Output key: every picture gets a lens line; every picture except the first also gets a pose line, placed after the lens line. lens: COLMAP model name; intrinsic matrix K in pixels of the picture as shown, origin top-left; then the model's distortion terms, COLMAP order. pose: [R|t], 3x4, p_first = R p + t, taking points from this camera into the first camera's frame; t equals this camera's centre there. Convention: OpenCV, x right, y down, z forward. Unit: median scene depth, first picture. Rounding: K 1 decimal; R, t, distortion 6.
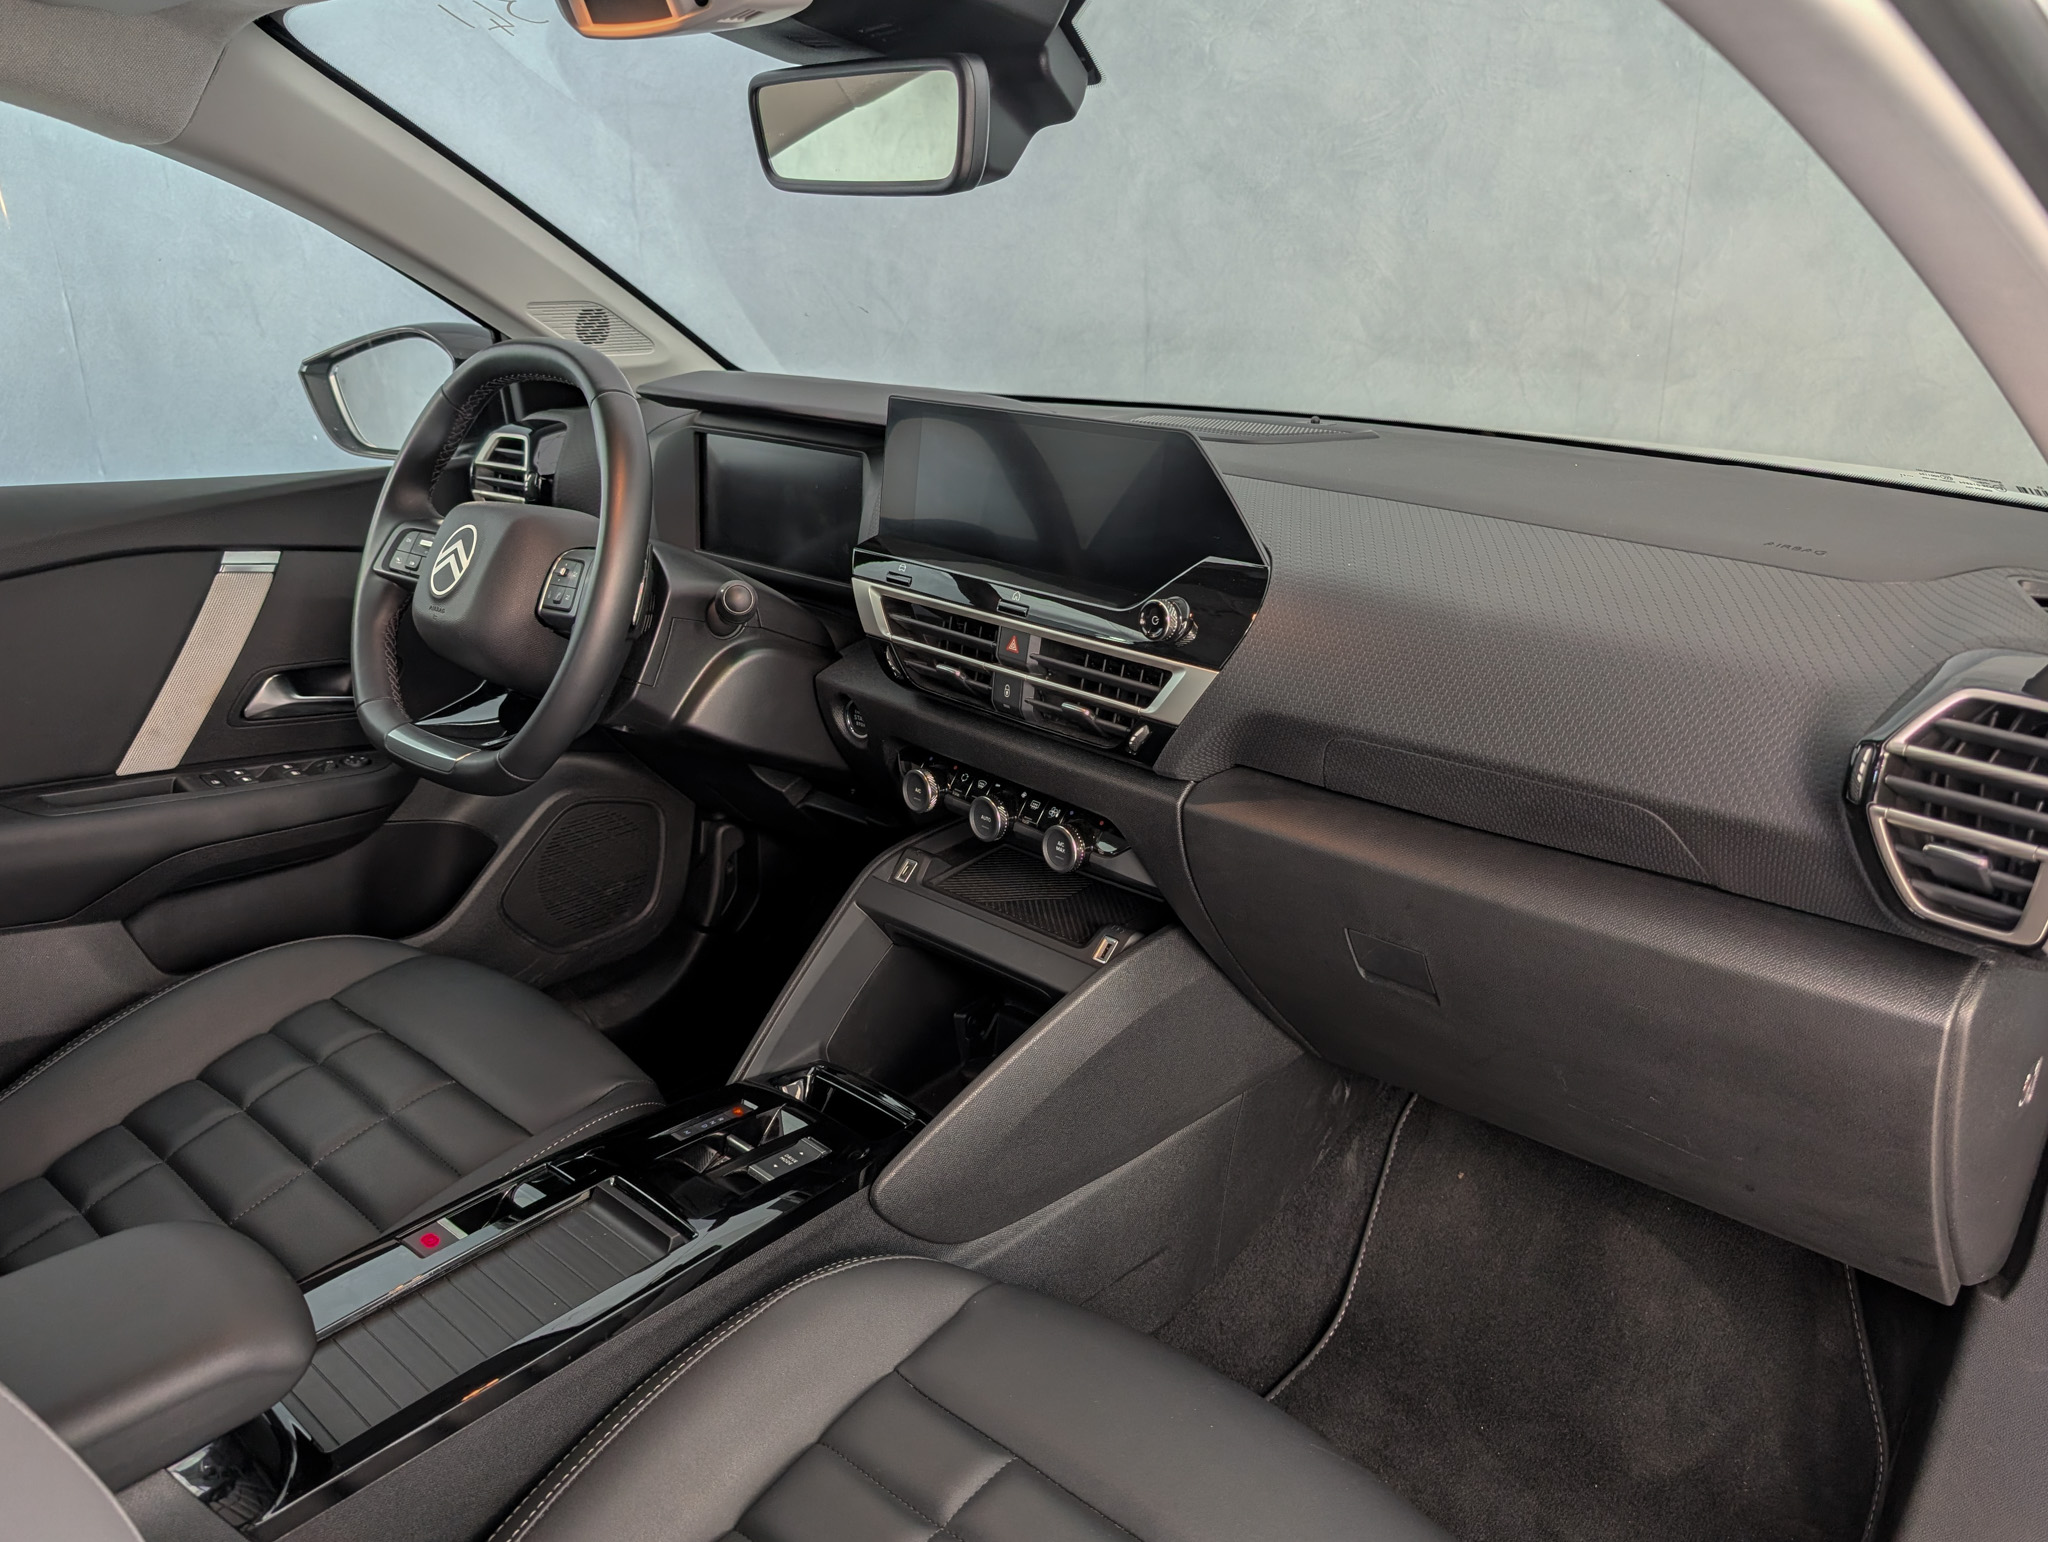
lens RADIAL K [[1504.2, 0, 1055.3], [0, 1504.2, 781.0], [0, 0, 1]] dist [0.054860, -0.079302]
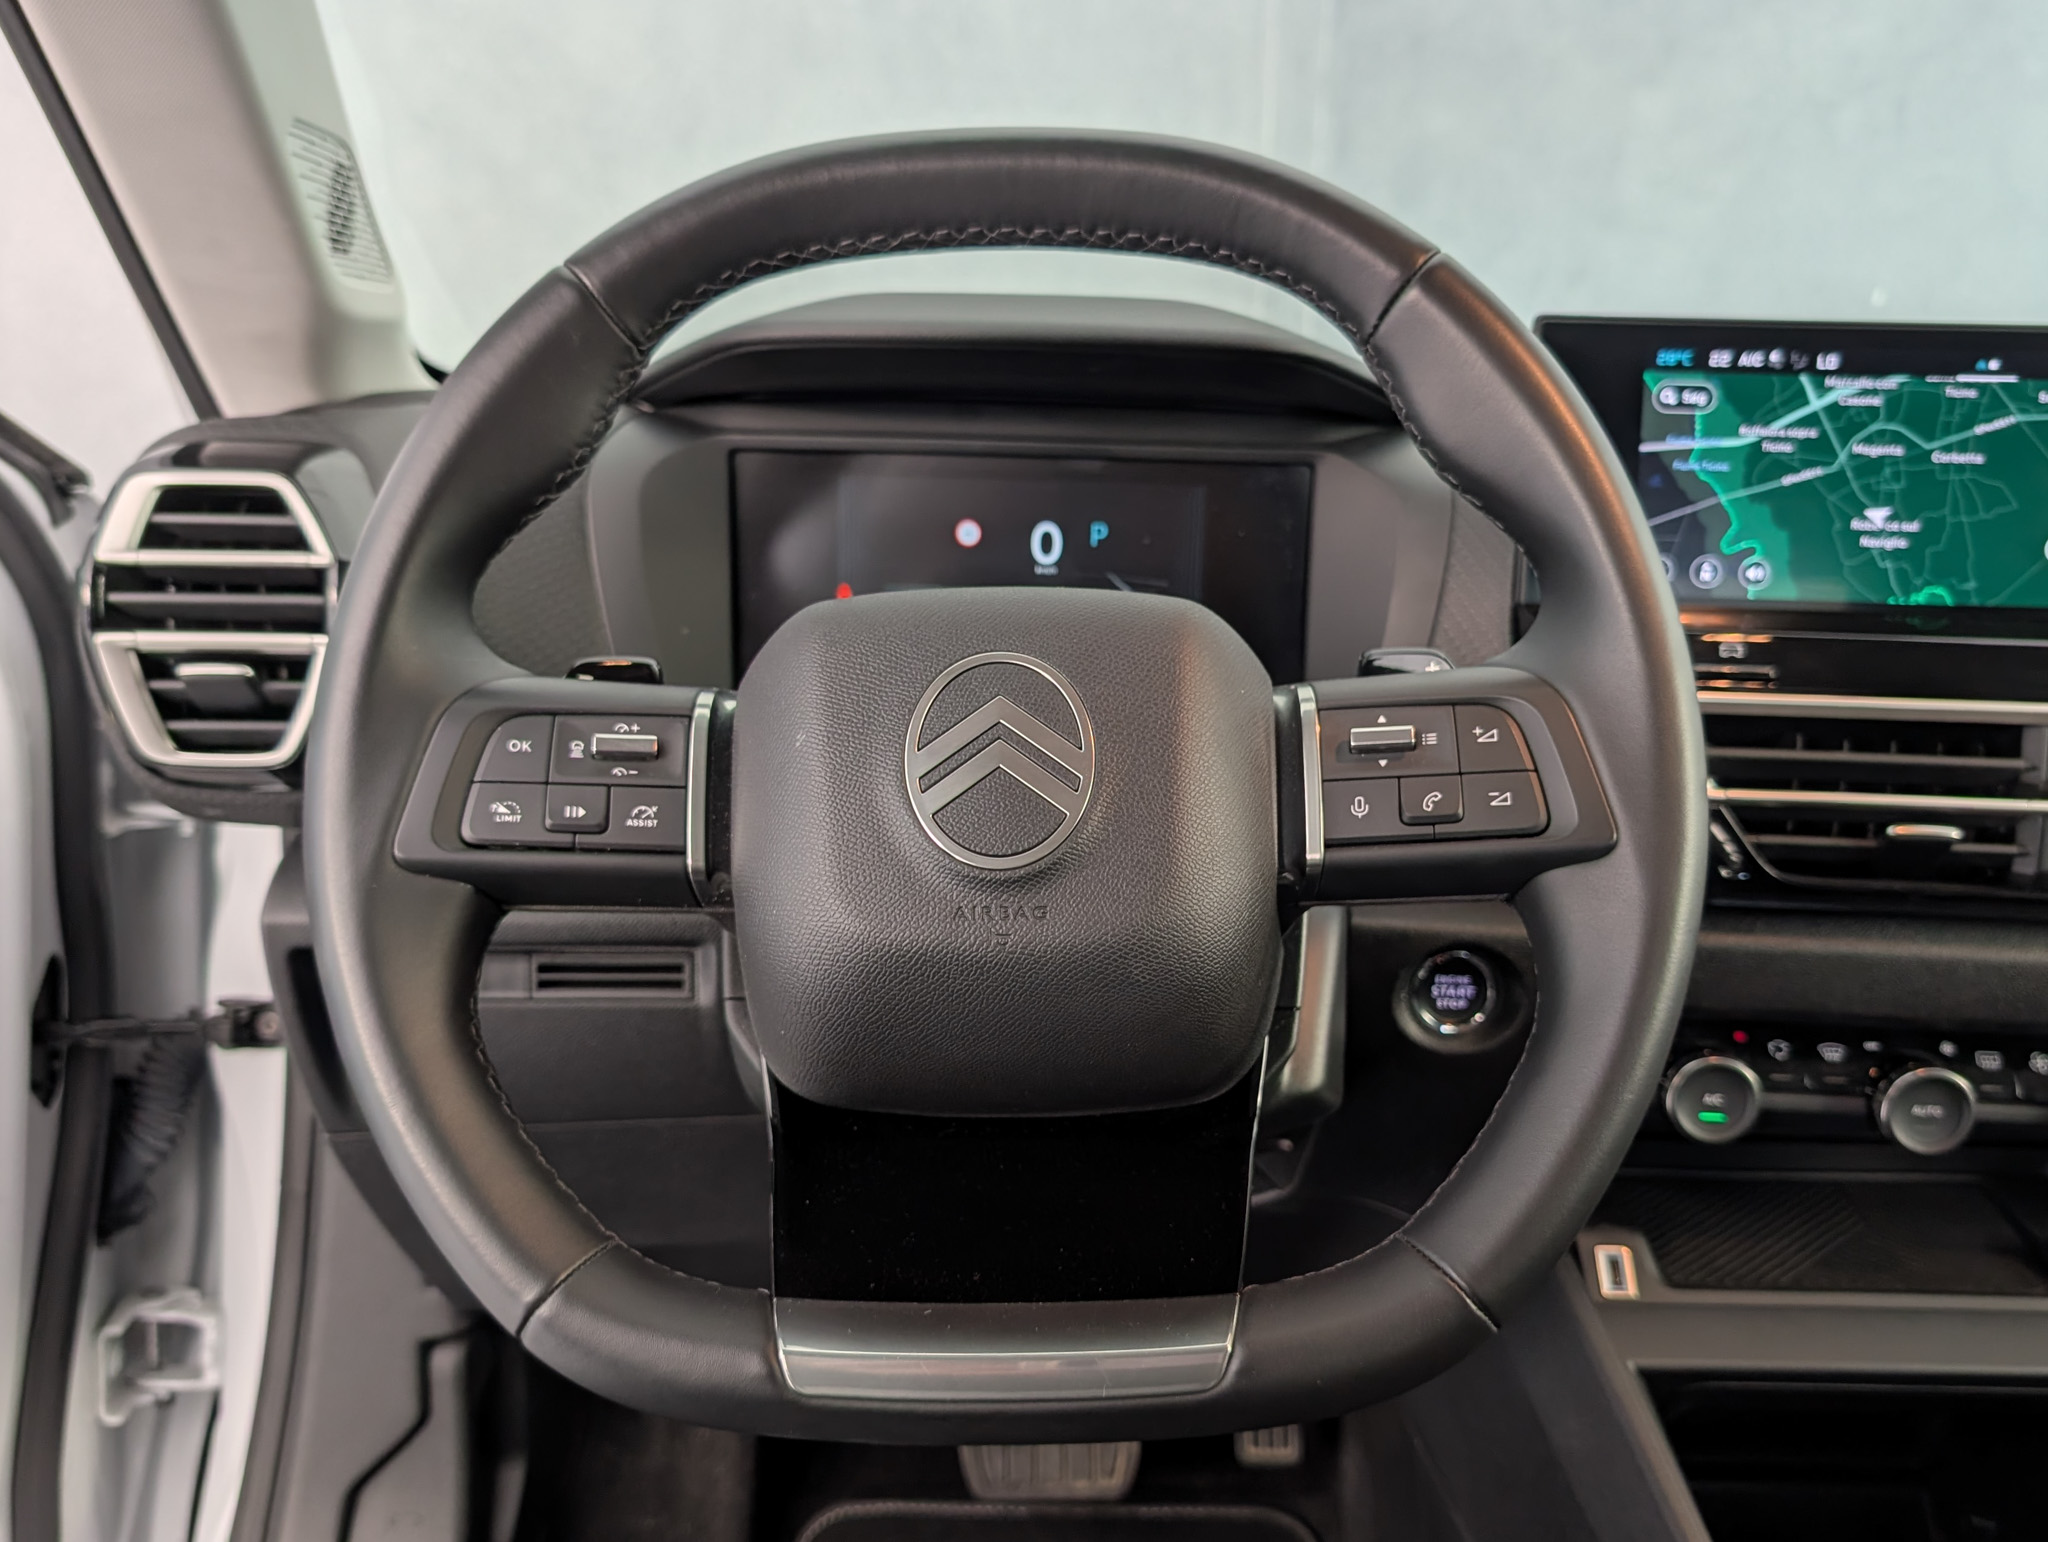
lens RADIAL K [[1794.5, 0, 1068.0], [0, 1794.5, 814.8], [0, 0, 1]] dist [0.028442, -0.068234]
pose [[0.743948, -0.152750, 0.650545, -0.682371], [0.207040, 0.978307, -0.007056, -0.136893], [-0.635355, 0.139938, 0.759435, 0.748098]]
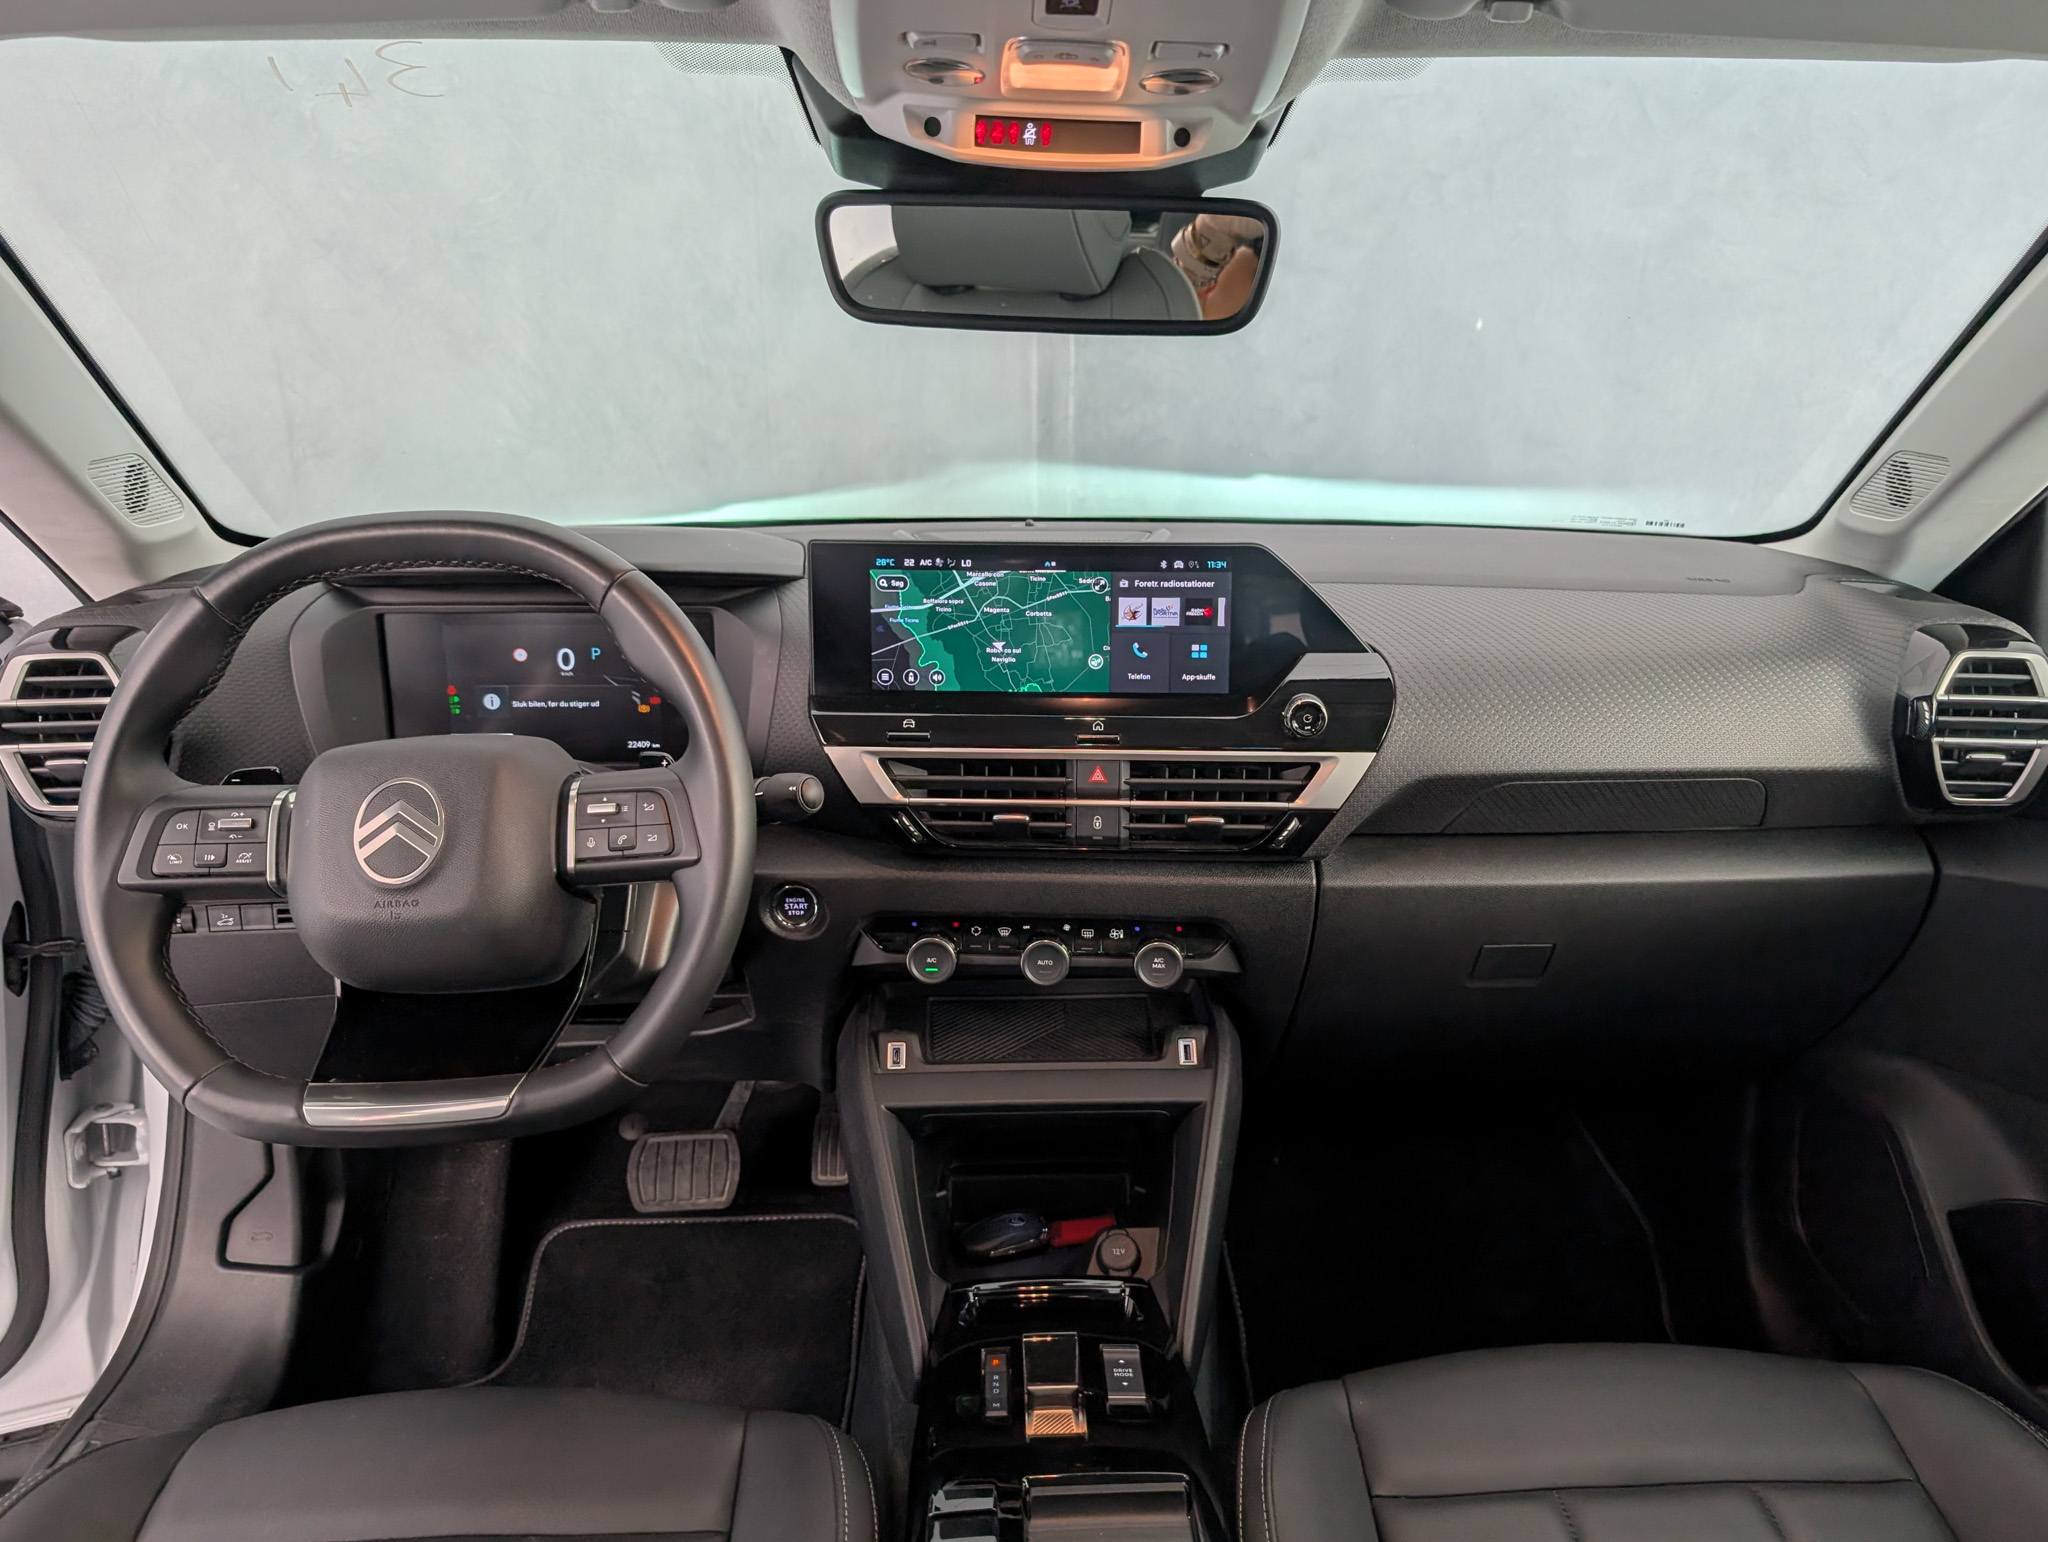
lens RADIAL K [[1504.2, 0, 1055.3], [0, 1504.2, 781.0], [0, 0, 1]] dist [0.054860, -0.079302]
pose [[0.711522, -0.208941, 0.670880, -0.692352], [0.234555, 0.970628, 0.053532, -0.143472], [-0.662360, 0.119269, 0.739631, 0.295055]]
